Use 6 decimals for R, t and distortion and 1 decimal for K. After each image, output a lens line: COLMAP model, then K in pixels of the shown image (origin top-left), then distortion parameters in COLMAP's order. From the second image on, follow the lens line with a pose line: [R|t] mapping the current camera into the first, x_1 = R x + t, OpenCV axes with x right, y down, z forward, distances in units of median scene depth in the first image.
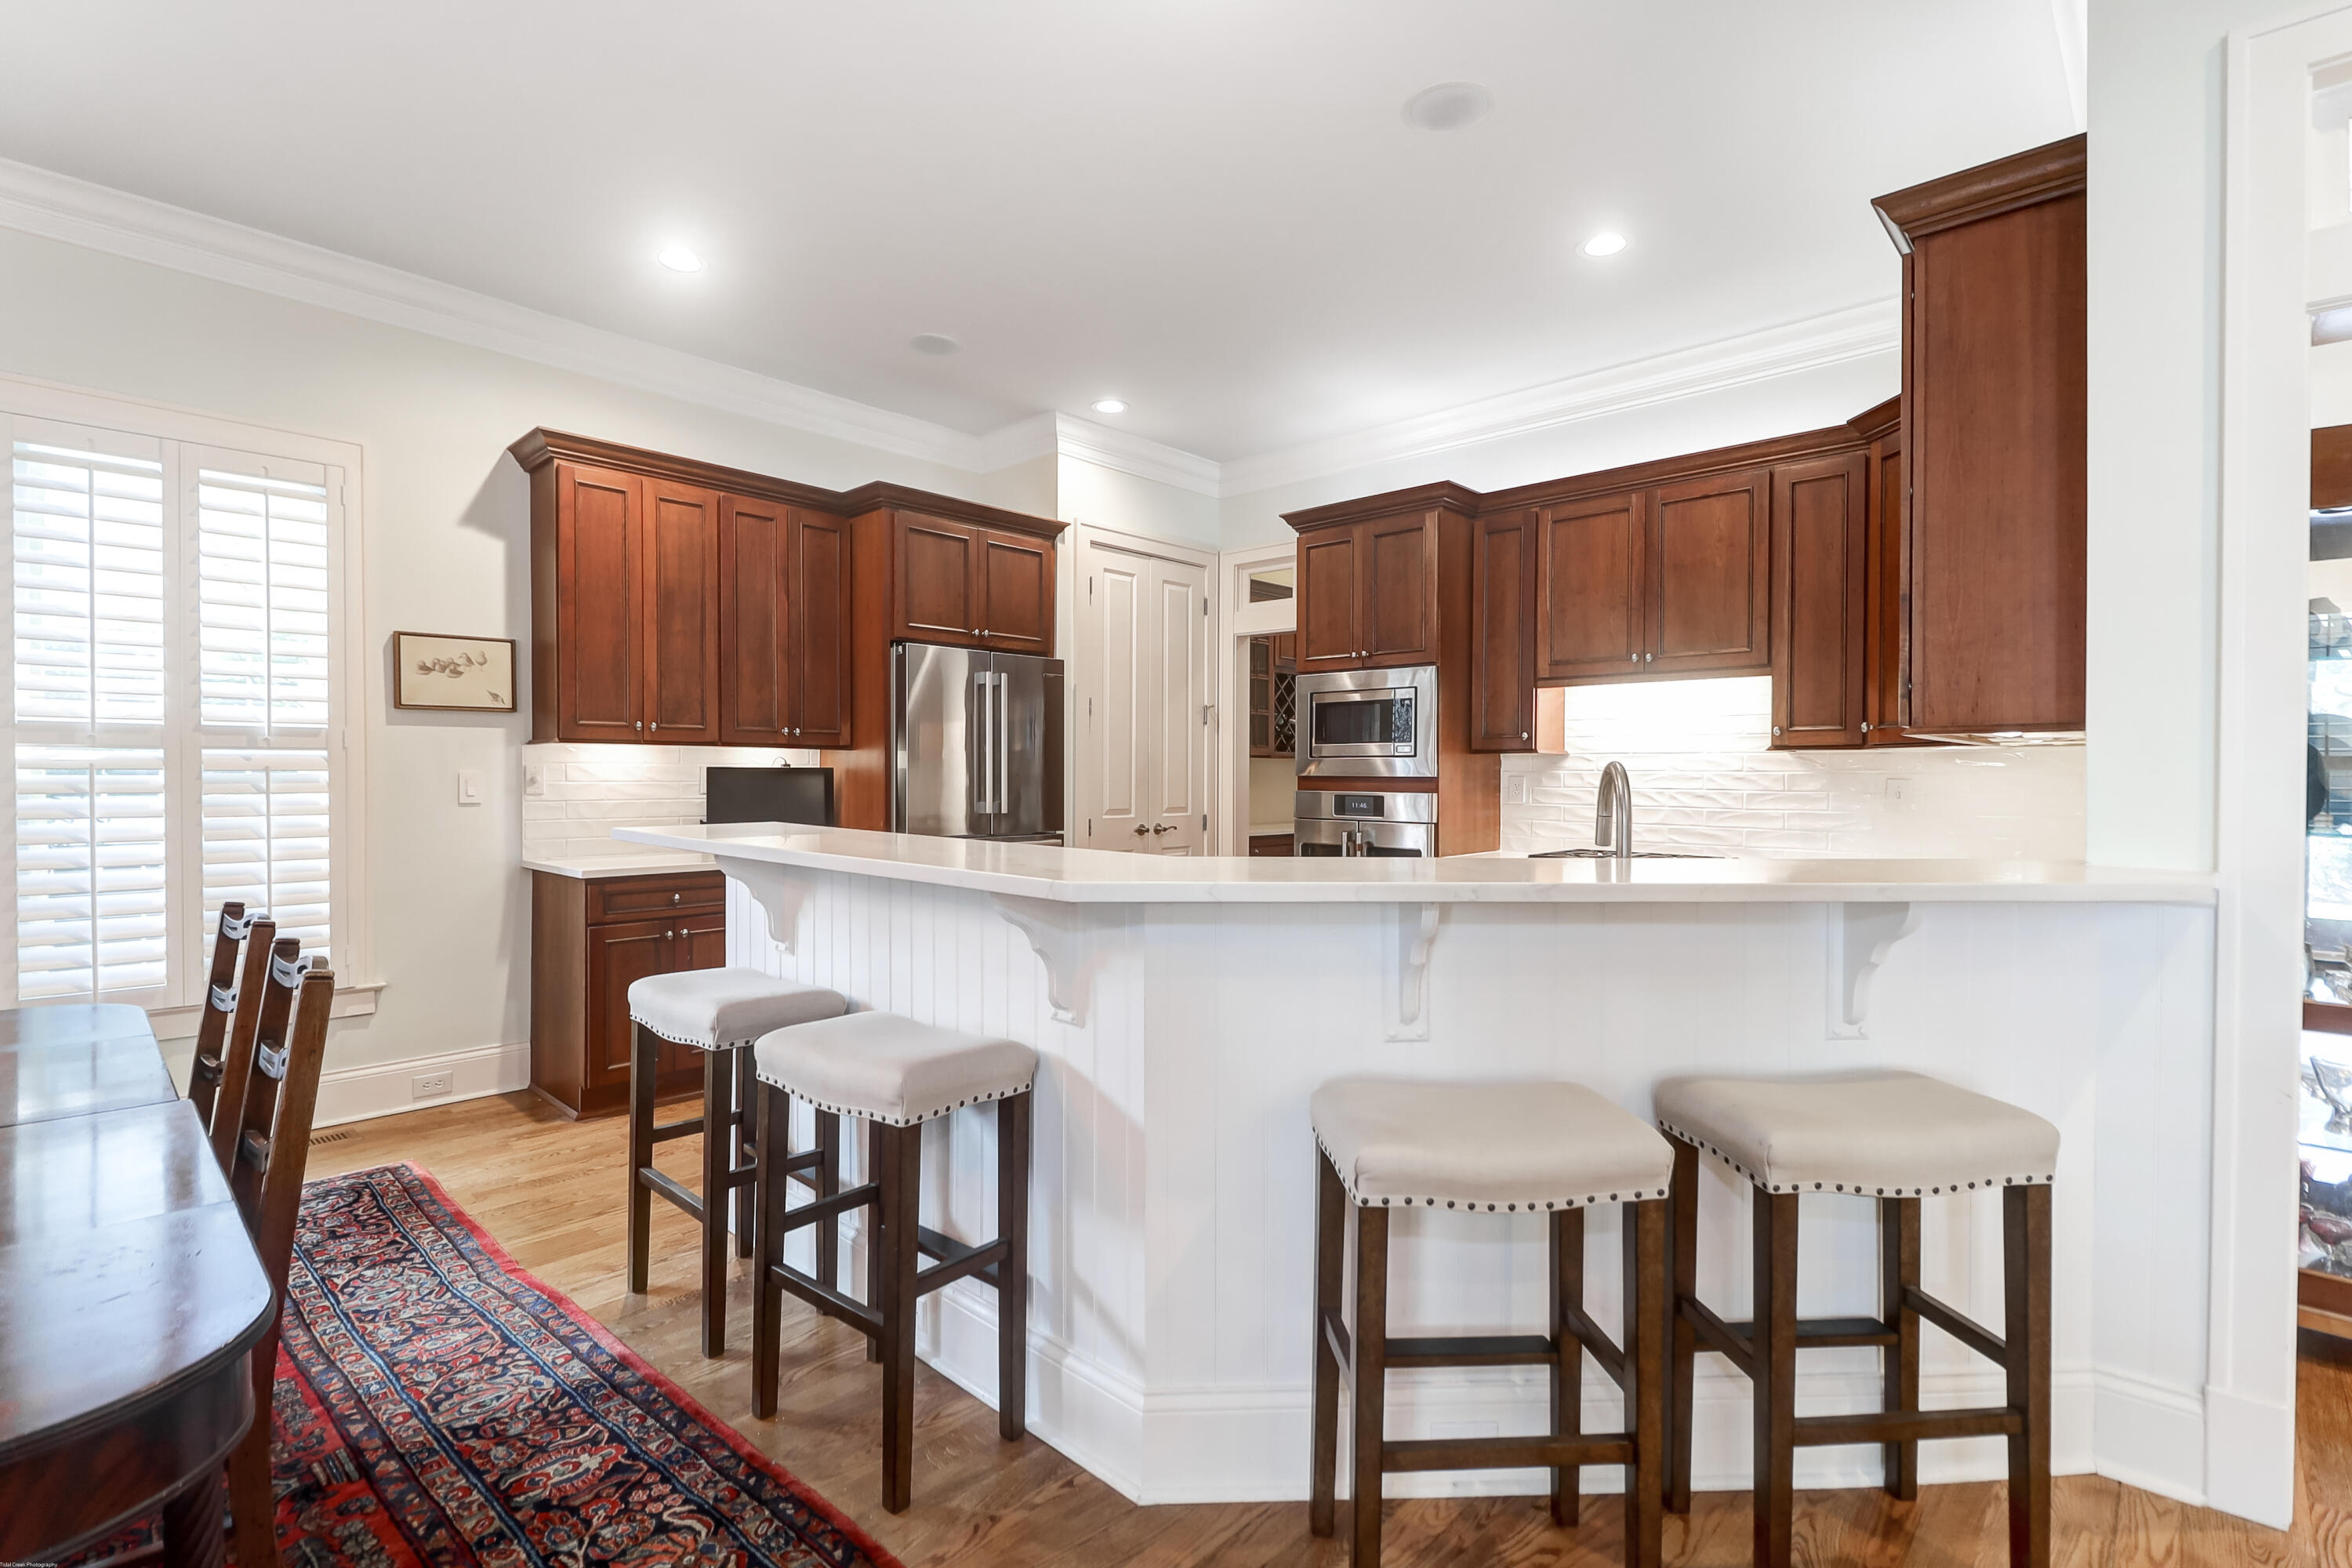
lens RADIAL K [[1075.1, 0, 1178.5], [0, 1075.1, 788.0], [0, 0, 1]] dist [0.019400, -0.013138]
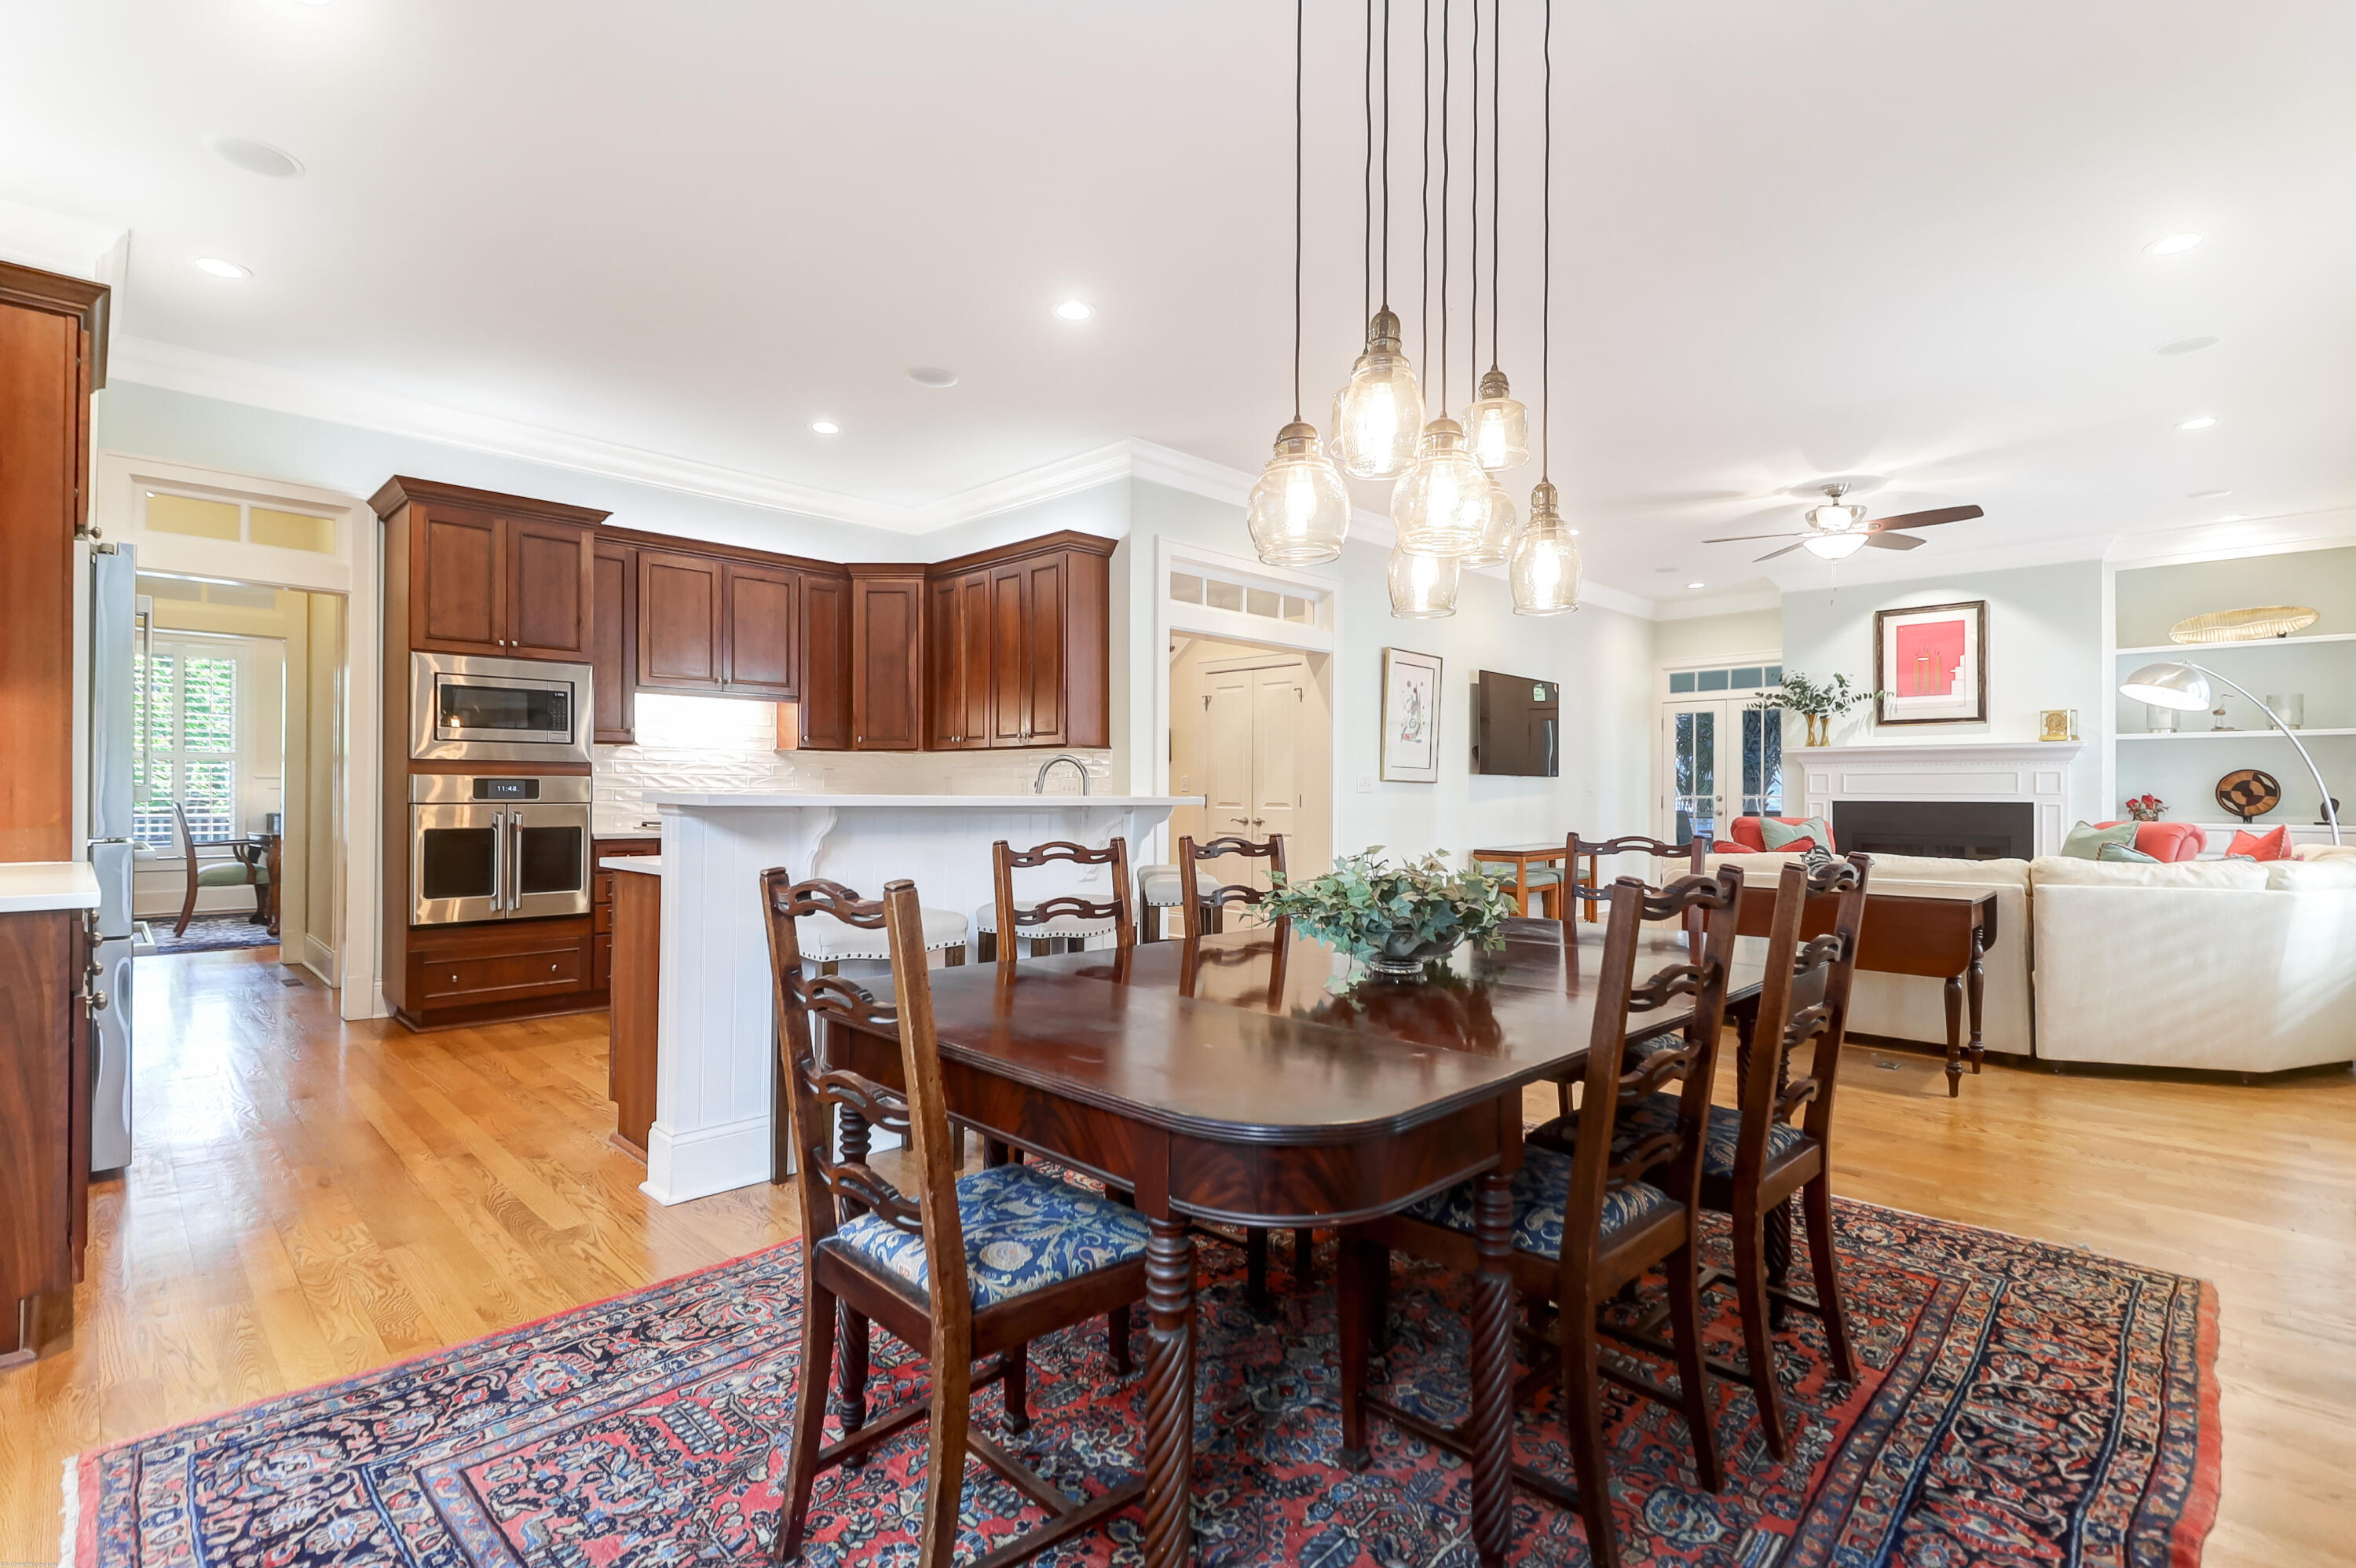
lens RADIAL K [[1076.8, 0, 1180.5], [0, 1076.8, 788.0], [0, 0, 1]] dist [0.019400, -0.013138]
pose [[0.028978, -0.004636, 0.999569, -0.962780], [0.005392, 0.999975, 0.004481, 0.016038], [-0.999565, 0.005260, 0.029002, 0.357354]]
